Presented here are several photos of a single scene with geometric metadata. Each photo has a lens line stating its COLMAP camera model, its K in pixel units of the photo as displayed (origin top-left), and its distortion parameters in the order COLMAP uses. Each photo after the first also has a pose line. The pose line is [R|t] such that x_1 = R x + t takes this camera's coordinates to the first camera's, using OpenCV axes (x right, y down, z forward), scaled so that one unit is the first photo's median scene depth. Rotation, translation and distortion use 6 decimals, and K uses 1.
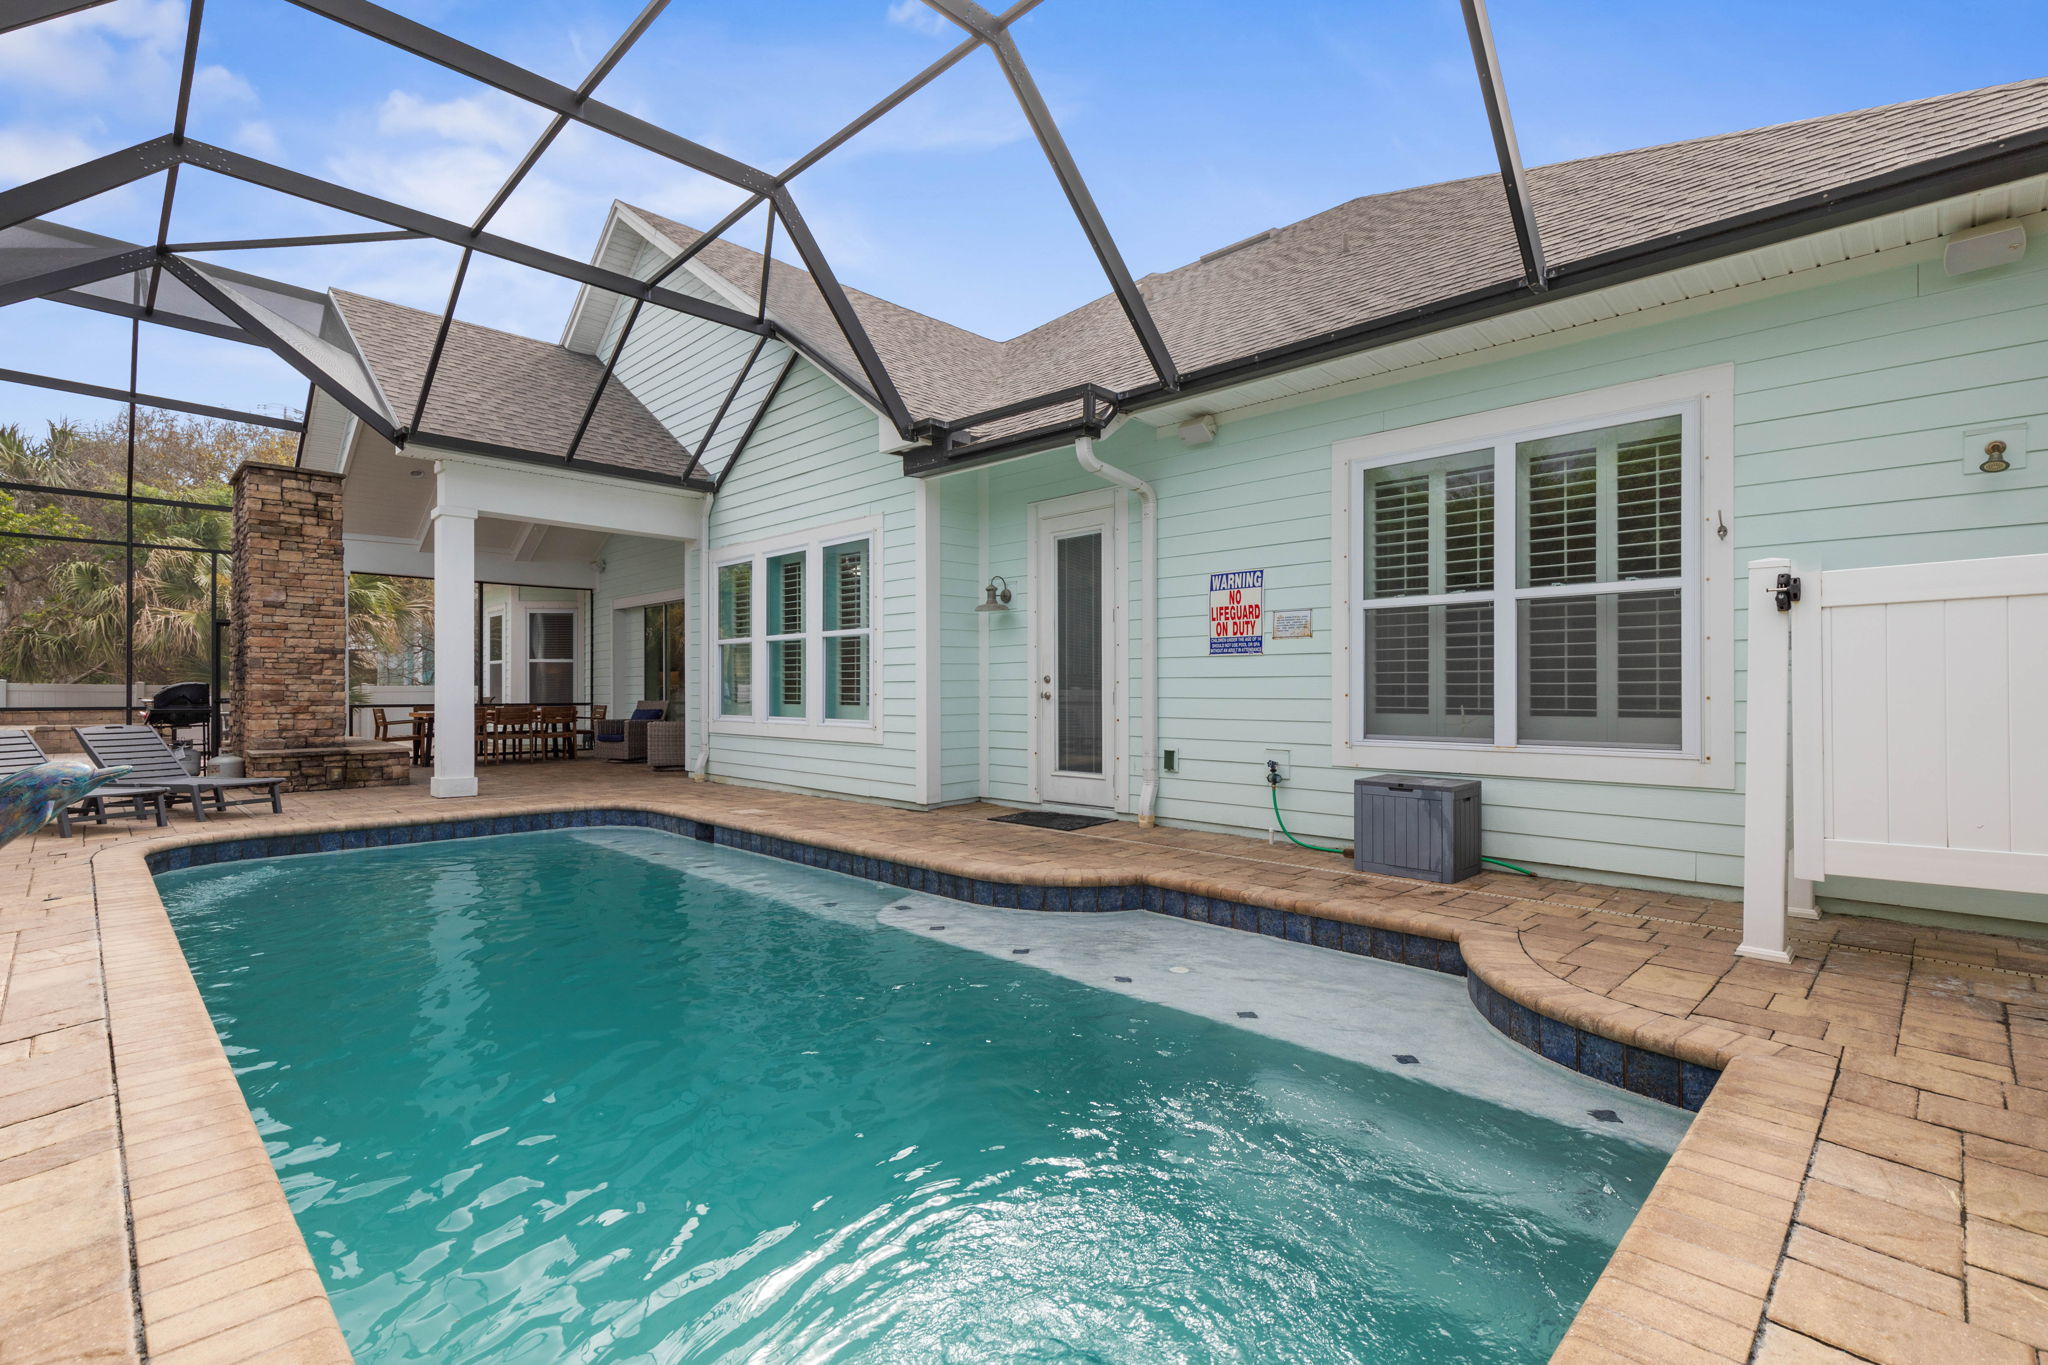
lens RADIAL K [[933.7, 0, 1024.0], [0, 933.7, 682.5], [0, 0, 1]] dist [0.003628, -0.000380]
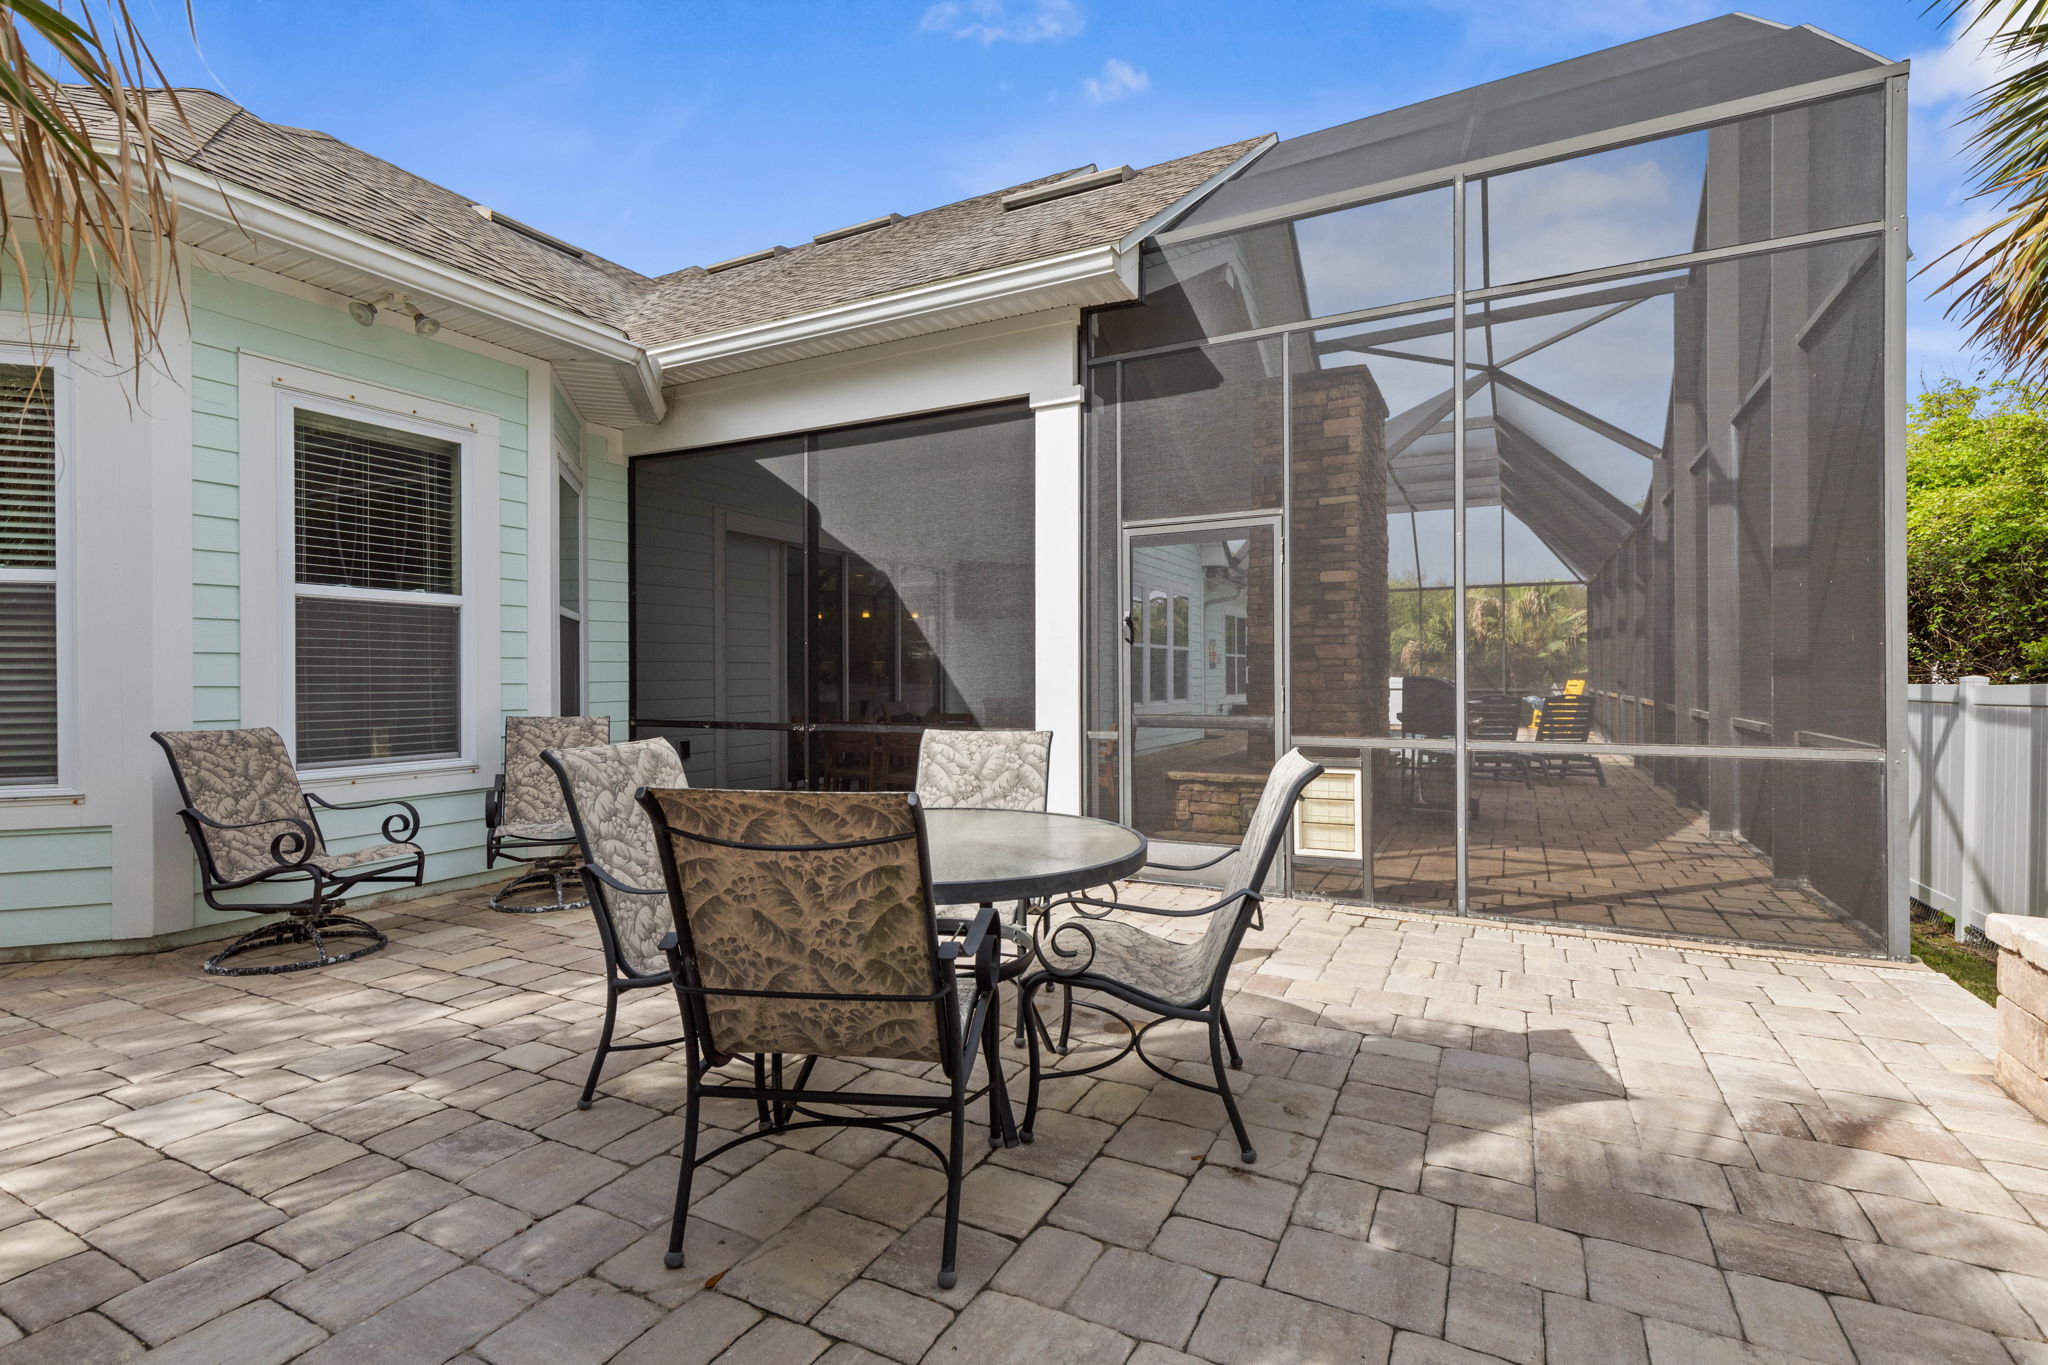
lens RADIAL K [[933.7, 0, 1024.0], [0, 933.7, 682.5], [0, 0, 1]] dist [0.003628, -0.000380]
pose [[-0.300358, 0.002166, 0.953824, -1.937023], [0.009510, 0.999955, 0.000724, 0.001083], [-0.953779, 0.009288, -0.300365, 2.018676]]
